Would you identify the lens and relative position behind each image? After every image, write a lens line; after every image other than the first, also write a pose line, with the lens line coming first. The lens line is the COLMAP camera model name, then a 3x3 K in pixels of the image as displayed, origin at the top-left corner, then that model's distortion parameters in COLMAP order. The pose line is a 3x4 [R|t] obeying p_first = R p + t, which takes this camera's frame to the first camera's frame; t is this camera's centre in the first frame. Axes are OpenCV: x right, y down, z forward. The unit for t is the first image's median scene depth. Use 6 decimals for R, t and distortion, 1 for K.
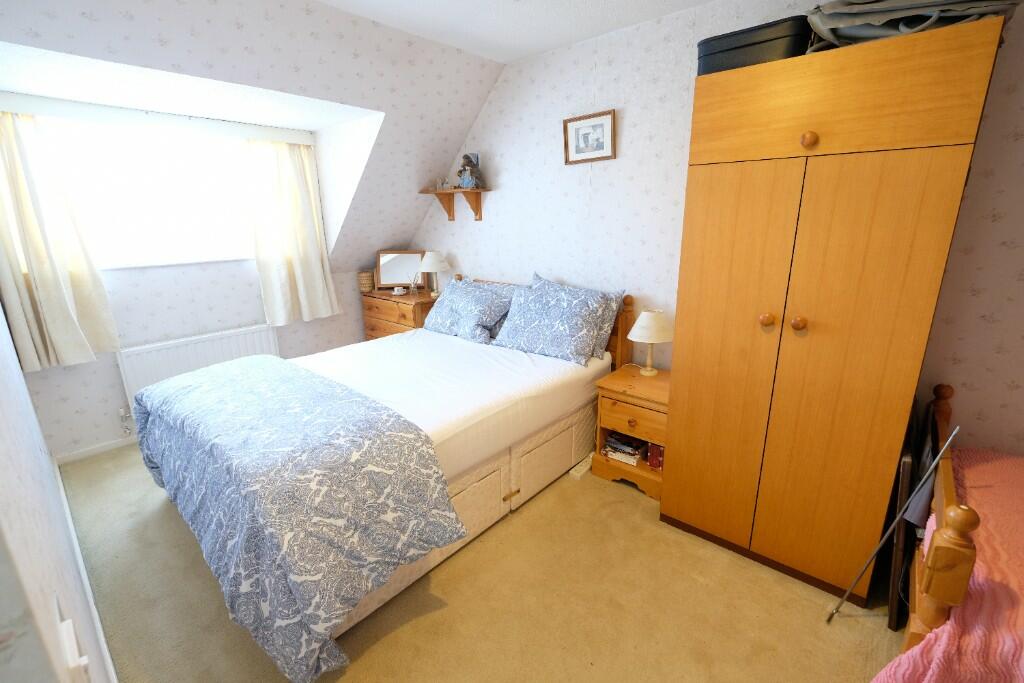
lens RADIAL K [[449.0, 0, 512.0], [0, 449.0, 341.5], [0, 0, 1]] dist [-0.021035, -0.000338]
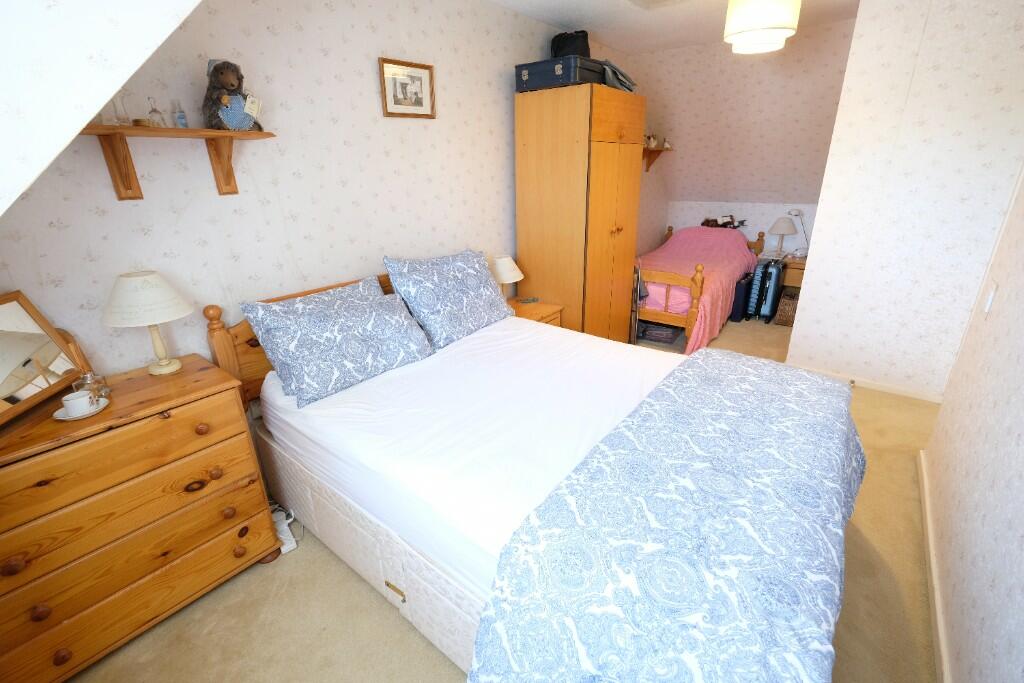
lens RADIAL K [[449.0, 0, 512.0], [0, 449.0, 341.5], [0, 0, 1]] dist [-0.021035, -0.000338]
pose [[-0.054591, -0.350430, 0.934997, -0.844594], [0.286160, 0.891625, 0.350882, -0.261788], [-0.956626, 0.286713, 0.051604, 0.904716]]
